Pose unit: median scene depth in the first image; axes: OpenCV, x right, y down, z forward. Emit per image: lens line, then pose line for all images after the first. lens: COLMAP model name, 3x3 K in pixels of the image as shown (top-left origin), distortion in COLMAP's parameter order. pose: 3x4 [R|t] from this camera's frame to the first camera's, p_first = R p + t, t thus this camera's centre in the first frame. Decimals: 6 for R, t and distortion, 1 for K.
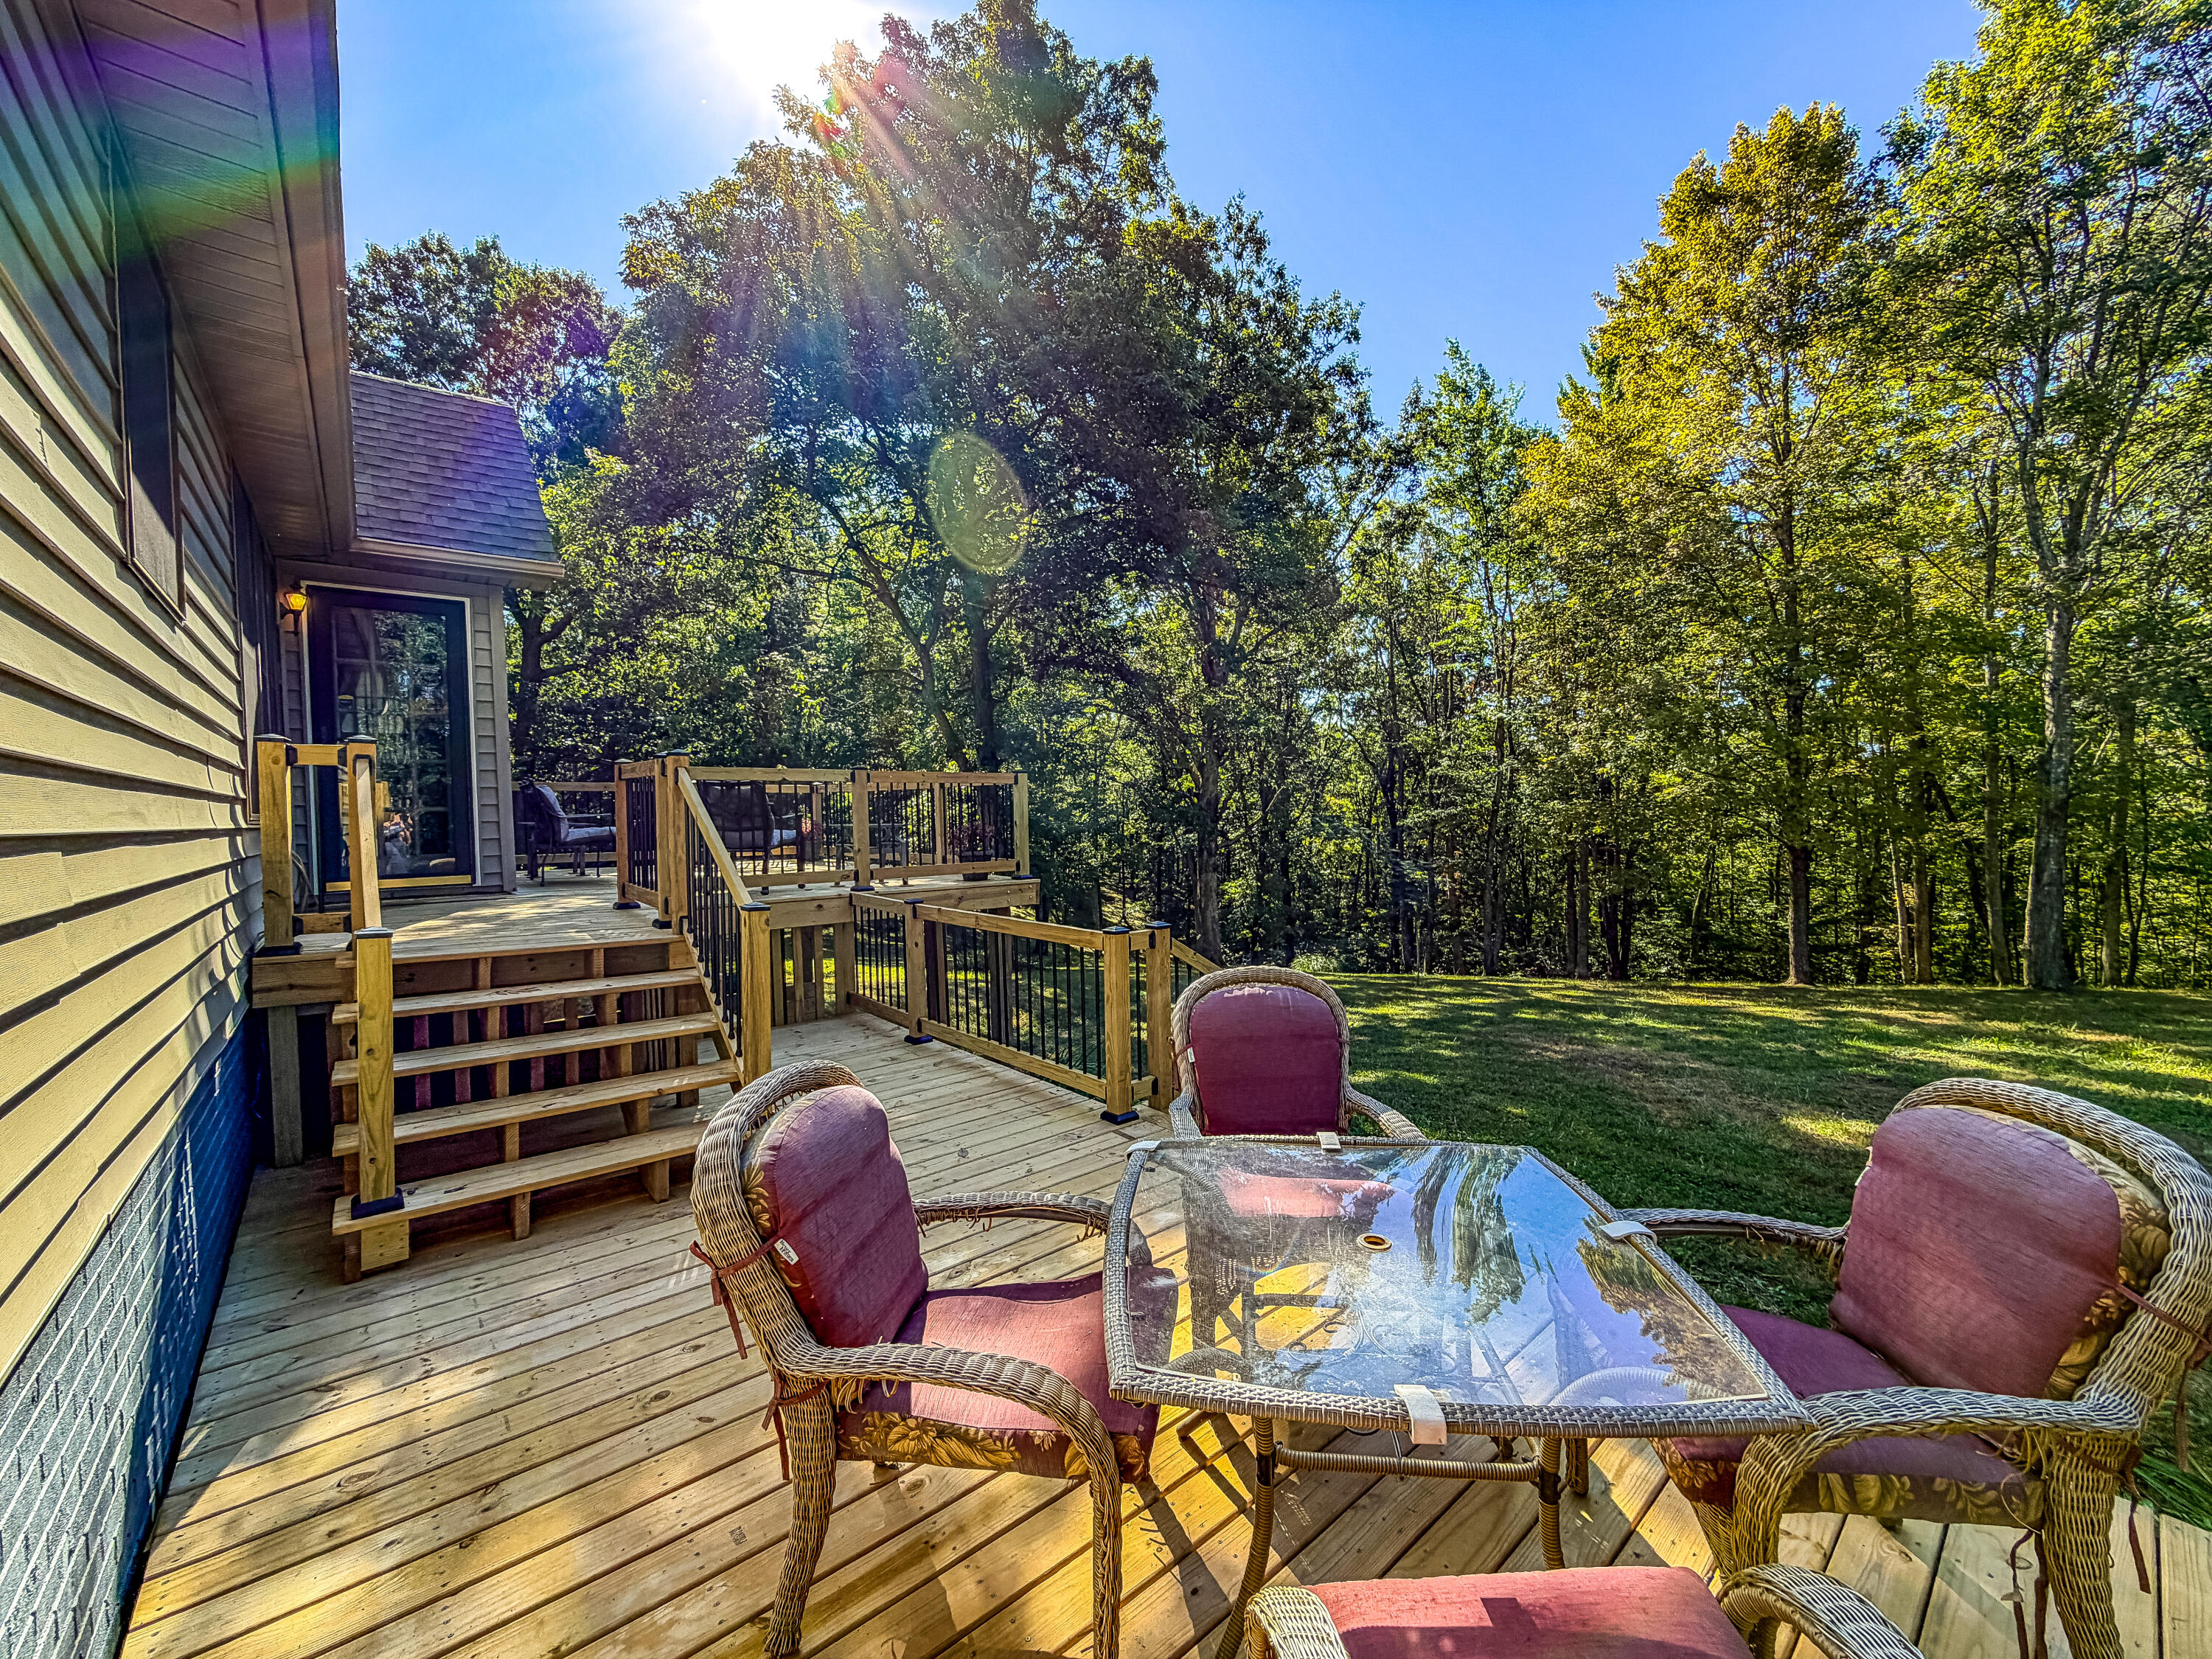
lens RADIAL K [[897.4, 0, 1109.1], [0, 897.4, 827.3], [0, 0, 1]] dist [-0.002452, 0.000515]
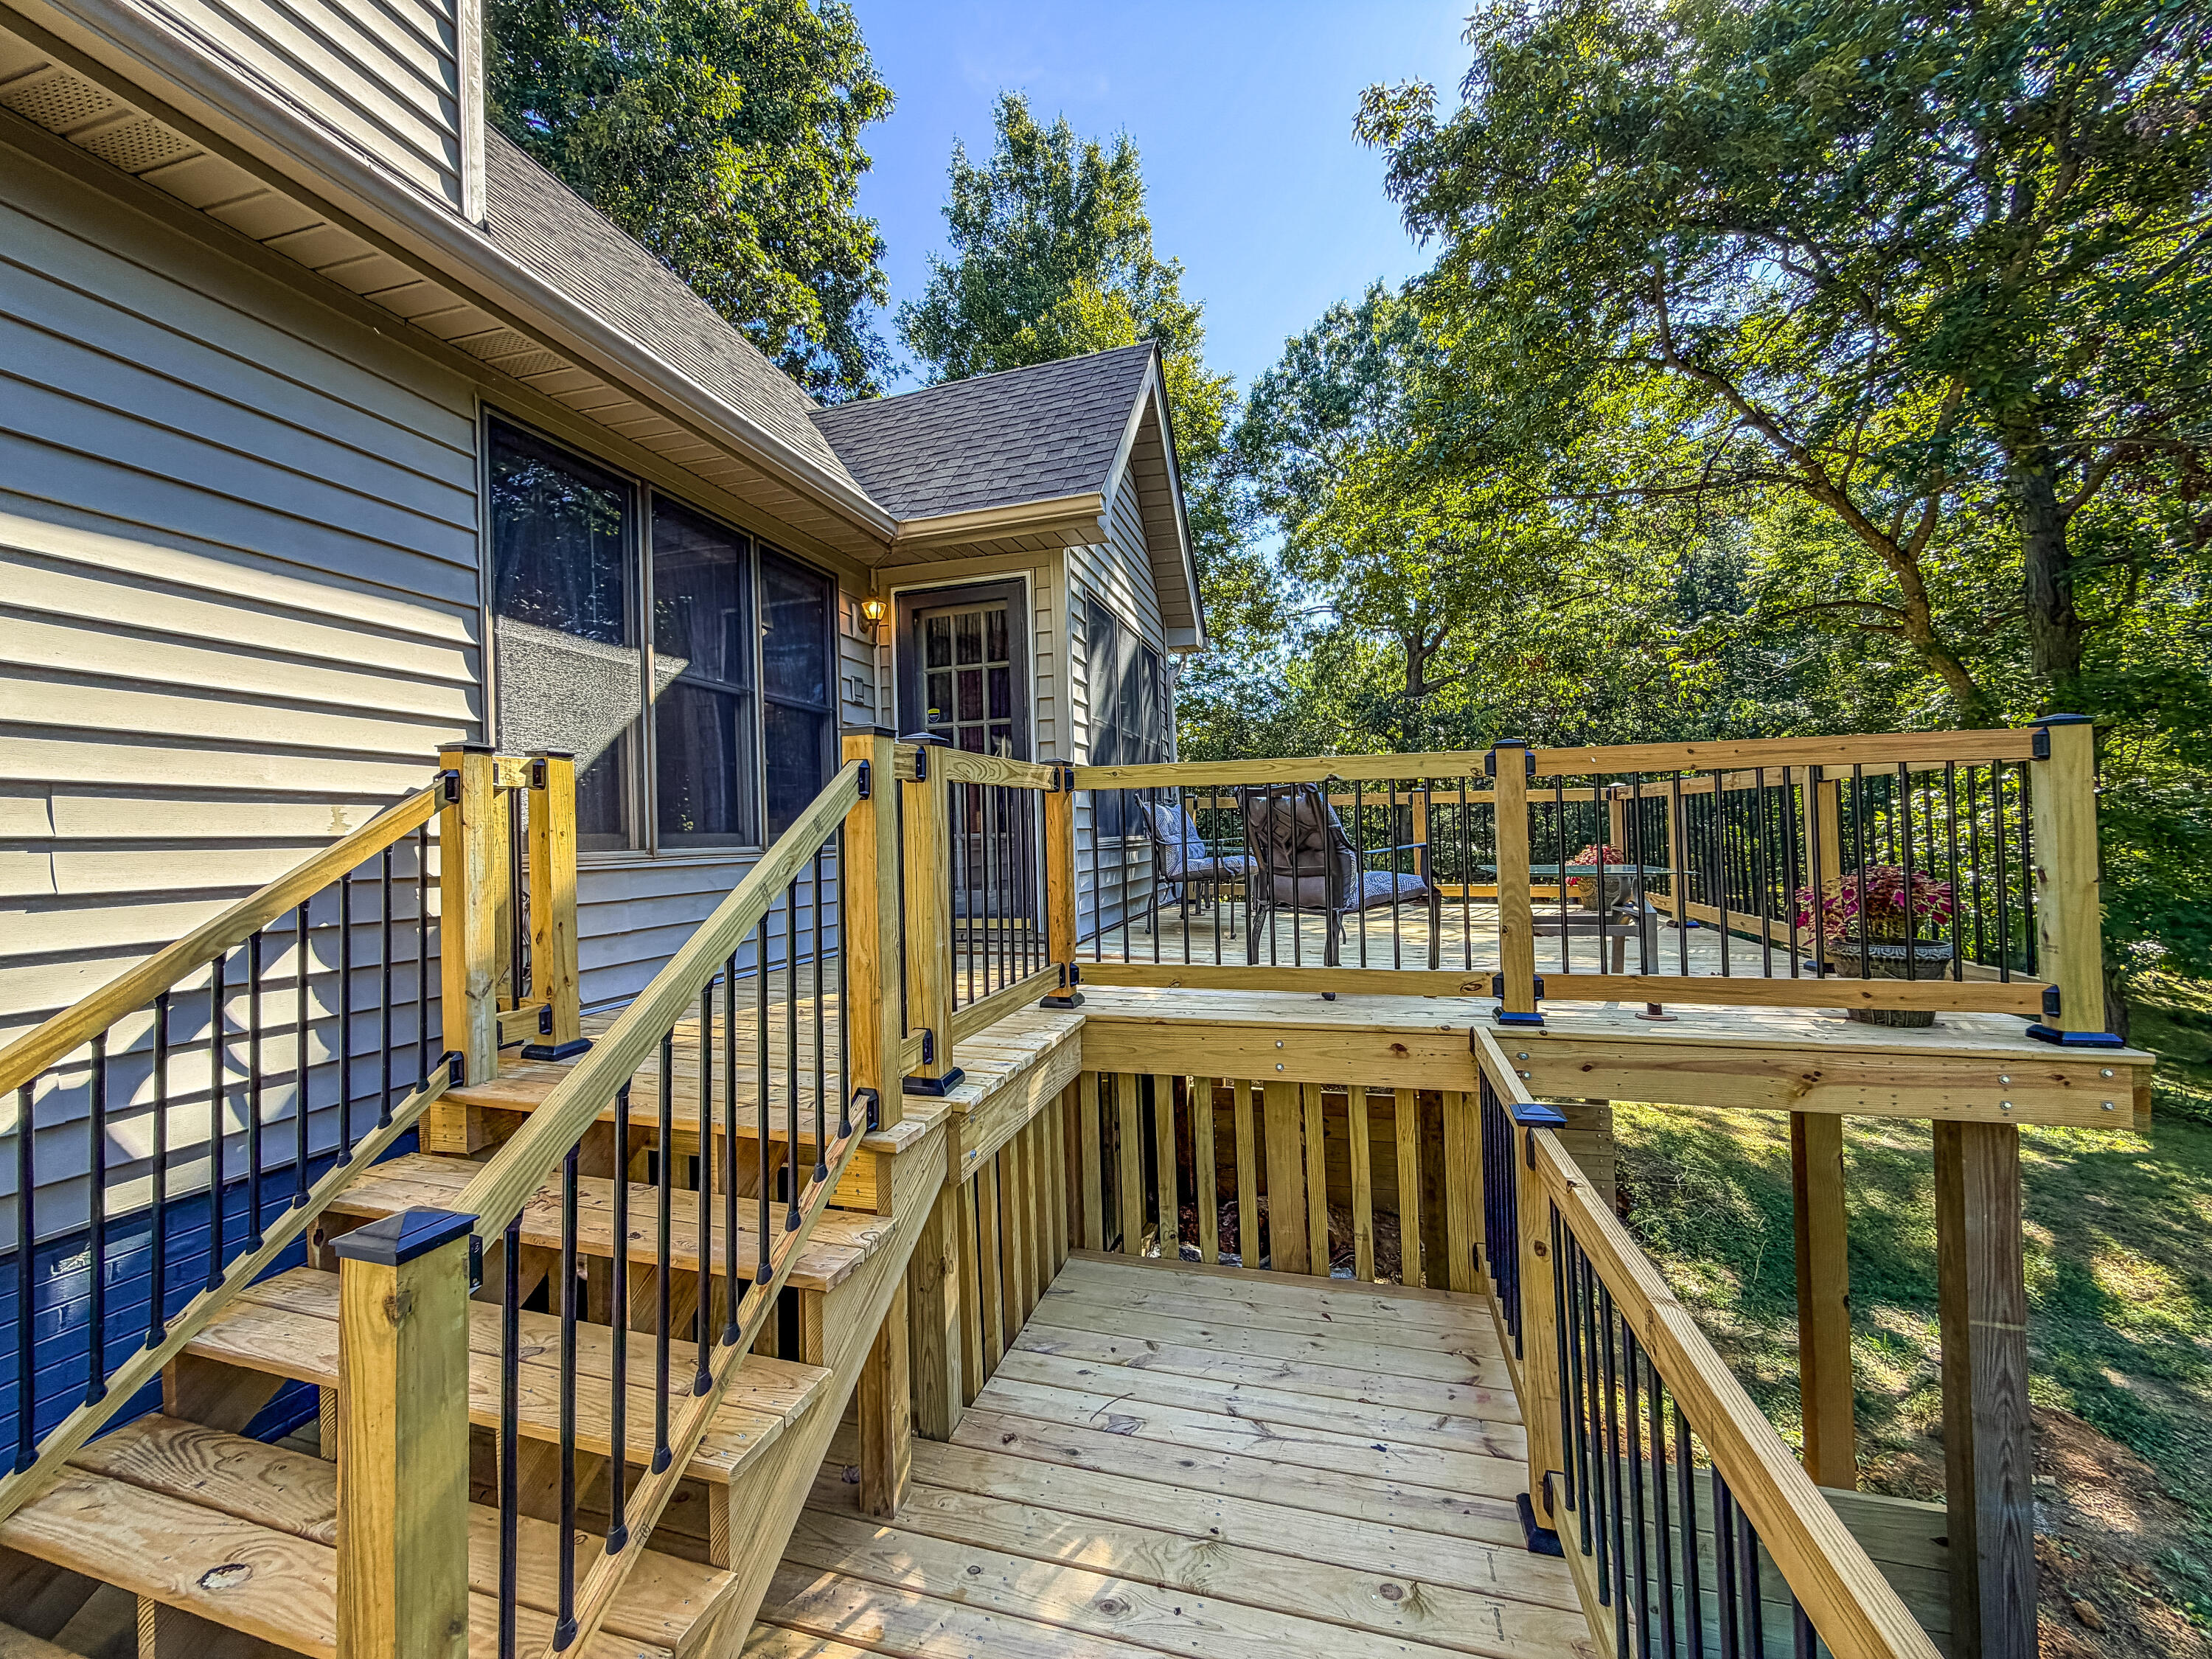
lens RADIAL K [[897.4, 0, 1095.9], [0, 897.4, 821.5], [0, 0, 1]] dist [-0.002452, 0.000515]
pose [[0.557401, -0.012622, -0.830147, -0.007700], [-0.002584, 0.999853, -0.016938, -0.006017], [0.830239, 0.011587, 0.557287, 0.175620]]
